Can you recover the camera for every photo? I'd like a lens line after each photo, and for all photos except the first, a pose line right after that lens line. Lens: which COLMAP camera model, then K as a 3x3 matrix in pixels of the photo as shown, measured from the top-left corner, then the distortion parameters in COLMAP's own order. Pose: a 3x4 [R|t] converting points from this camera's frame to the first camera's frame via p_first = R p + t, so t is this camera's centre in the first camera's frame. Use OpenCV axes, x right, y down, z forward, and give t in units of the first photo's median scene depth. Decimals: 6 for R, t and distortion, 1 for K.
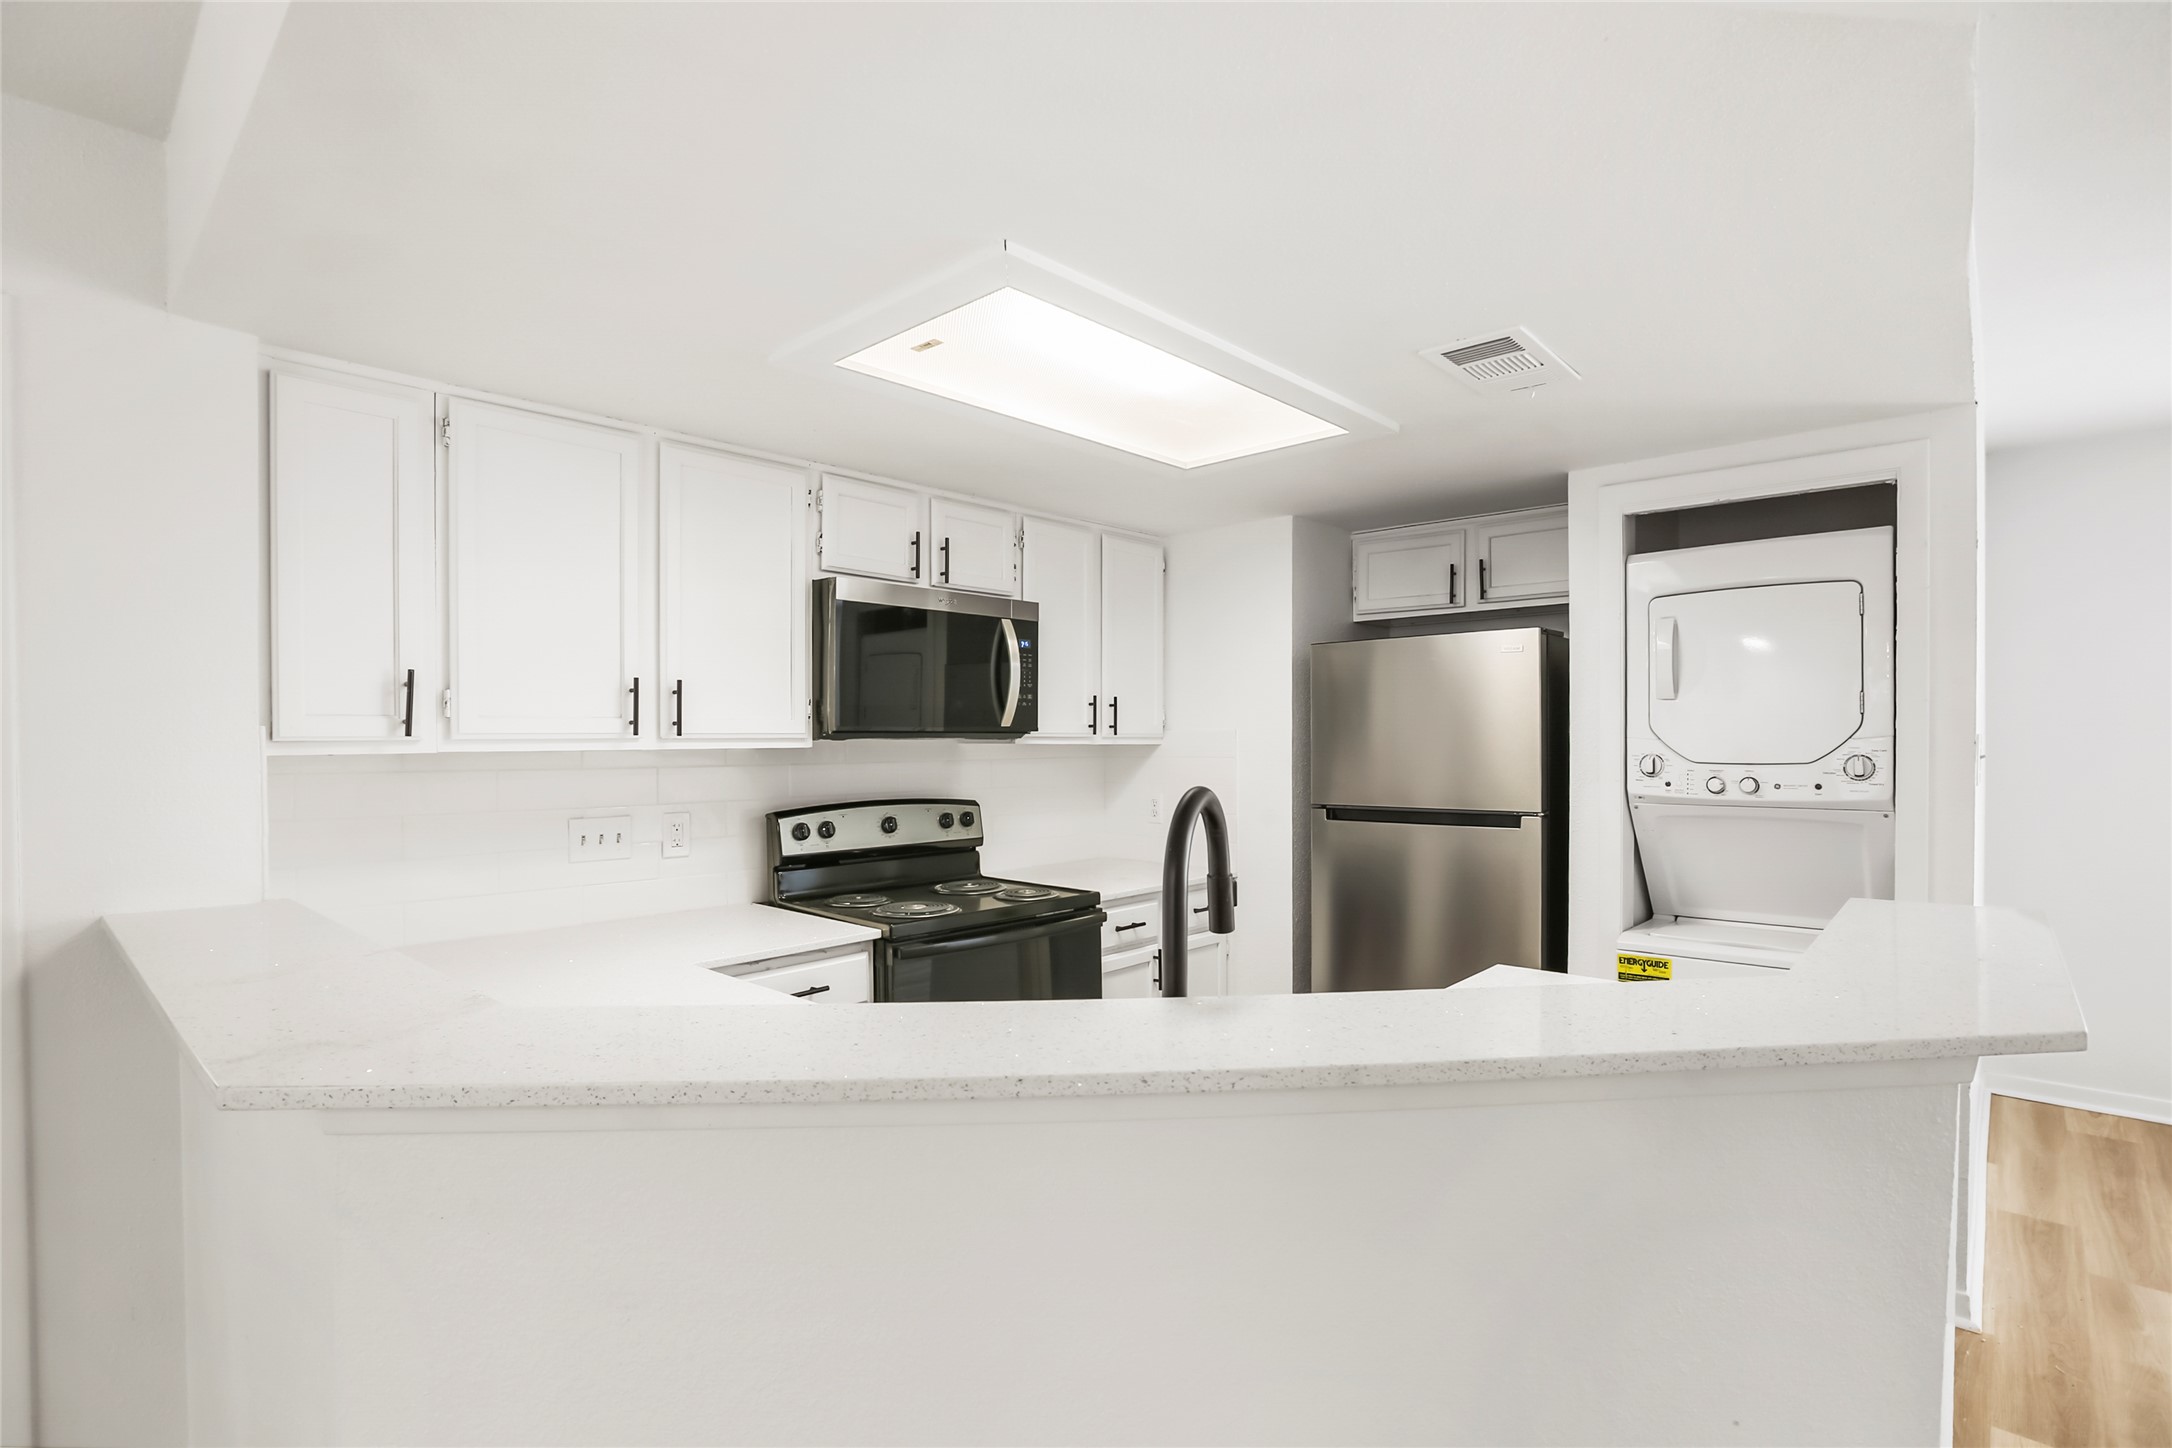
lens RADIAL K [[1029.3, 0, 1087.6], [0, 1029.3, 733.7], [0, 0, 1]] dist [-0.015929, 0.000280]
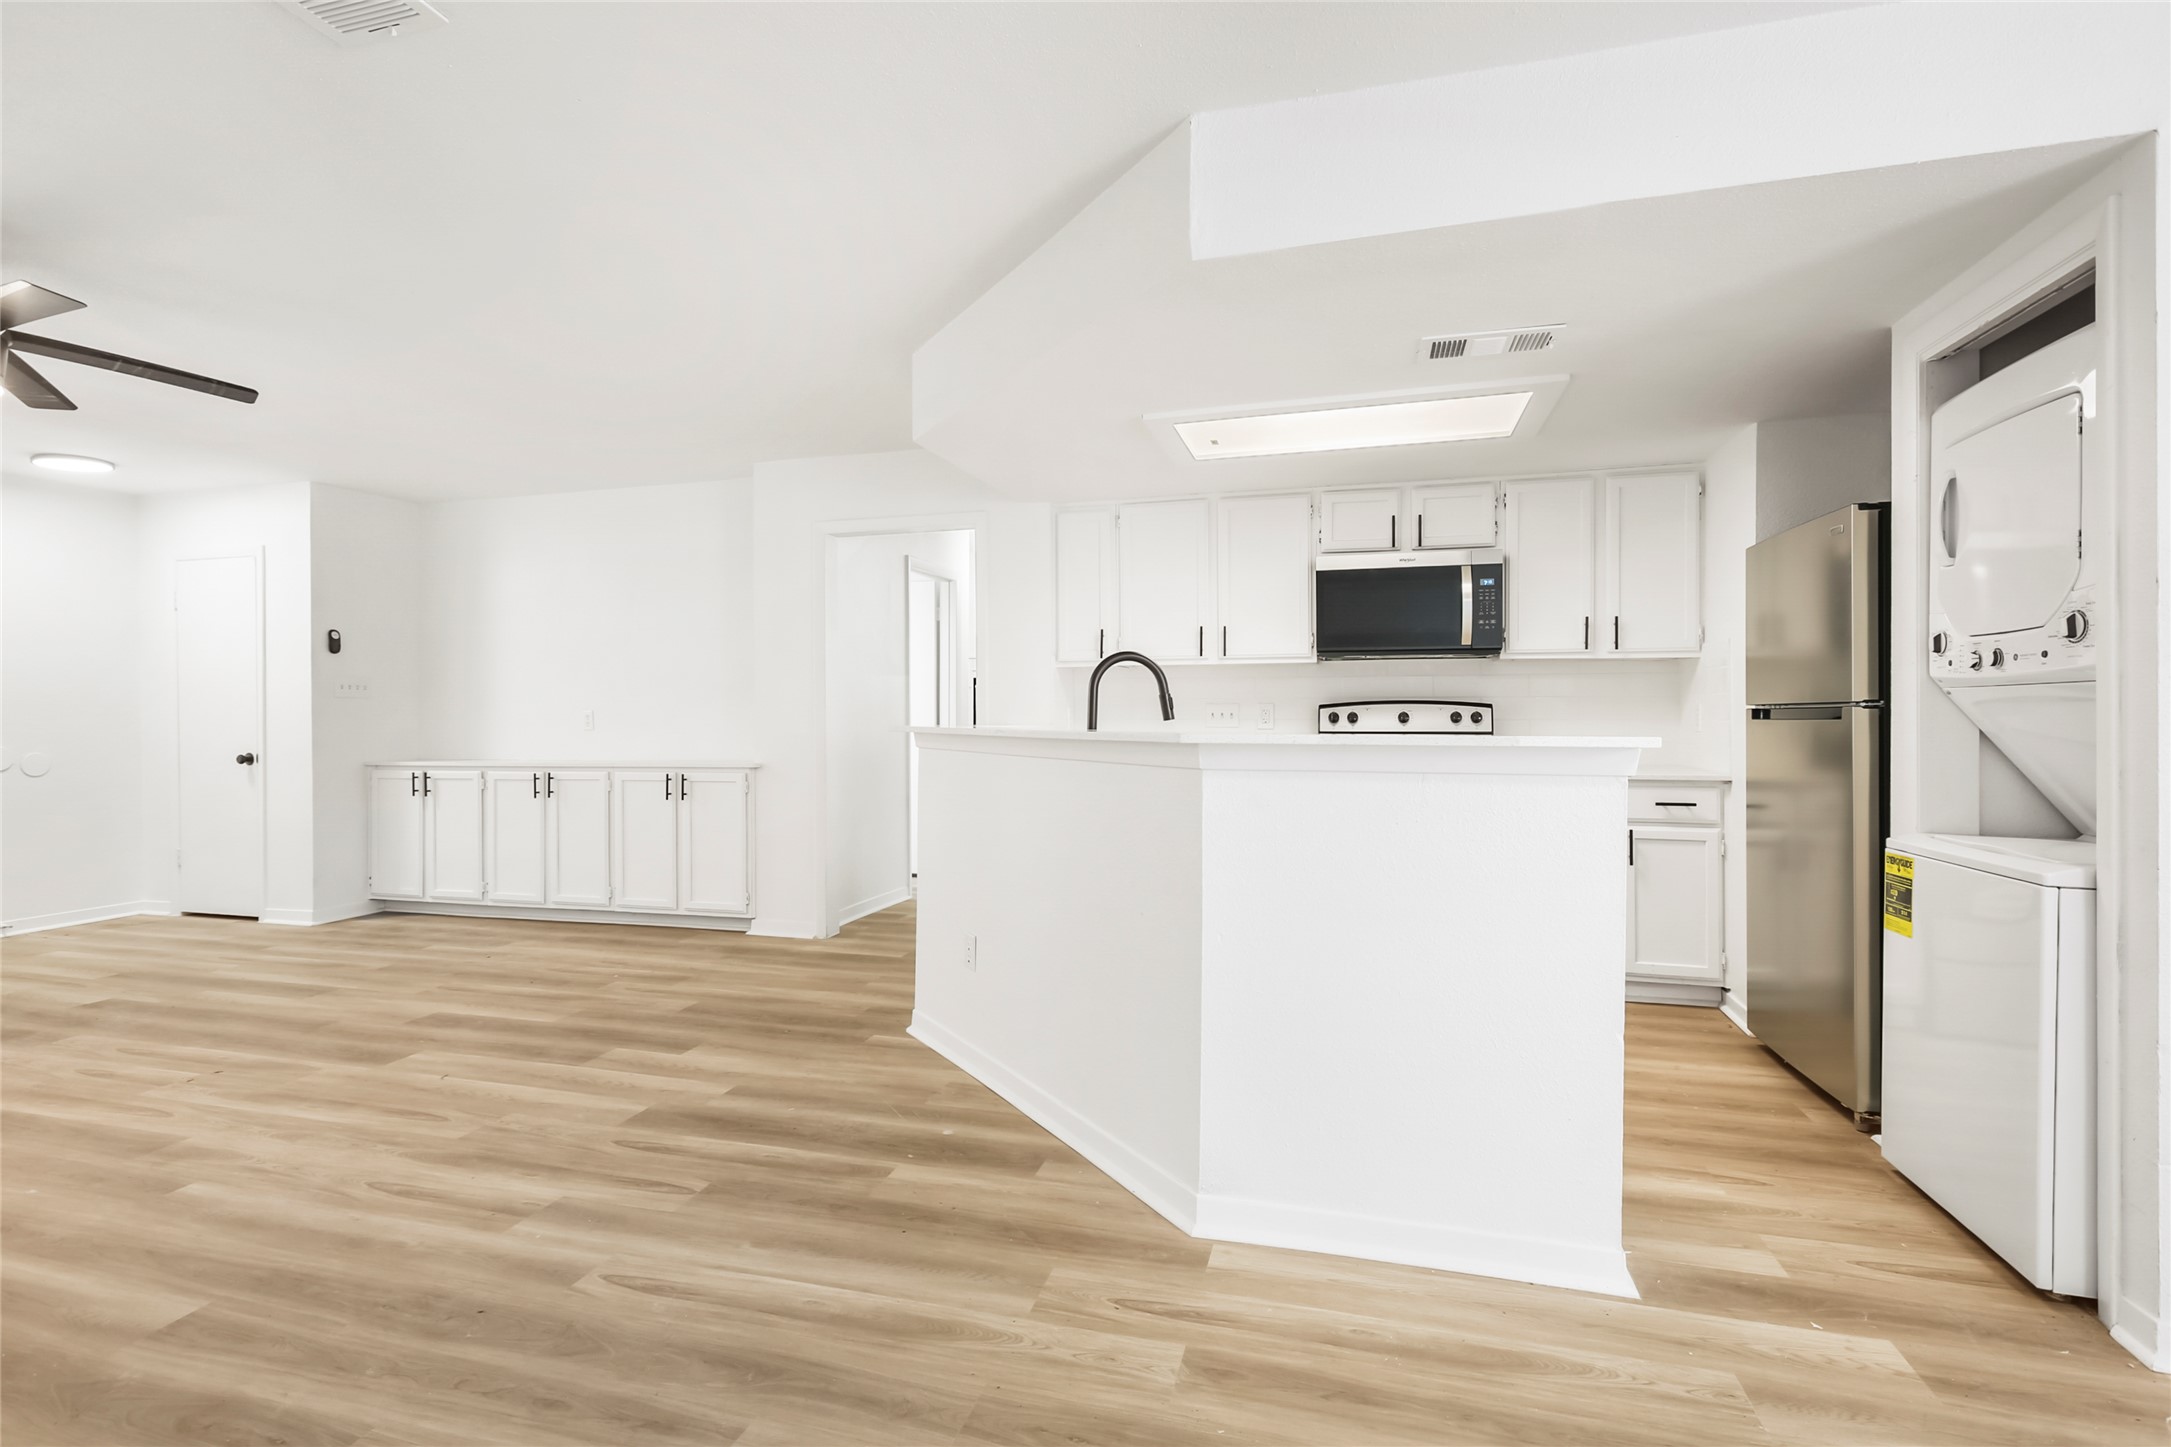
lens RADIAL K [[1028.8, 0, 1090.9], [0, 1028.8, 715.7], [0, 0, 1]] dist [-0.015929, 0.000280]
pose [[0.451301, 0.002946, -0.892367, 0.967496], [0.002758, 0.999985, 0.004696, 0.083925], [0.892368, -0.004581, 0.451286, -0.050438]]
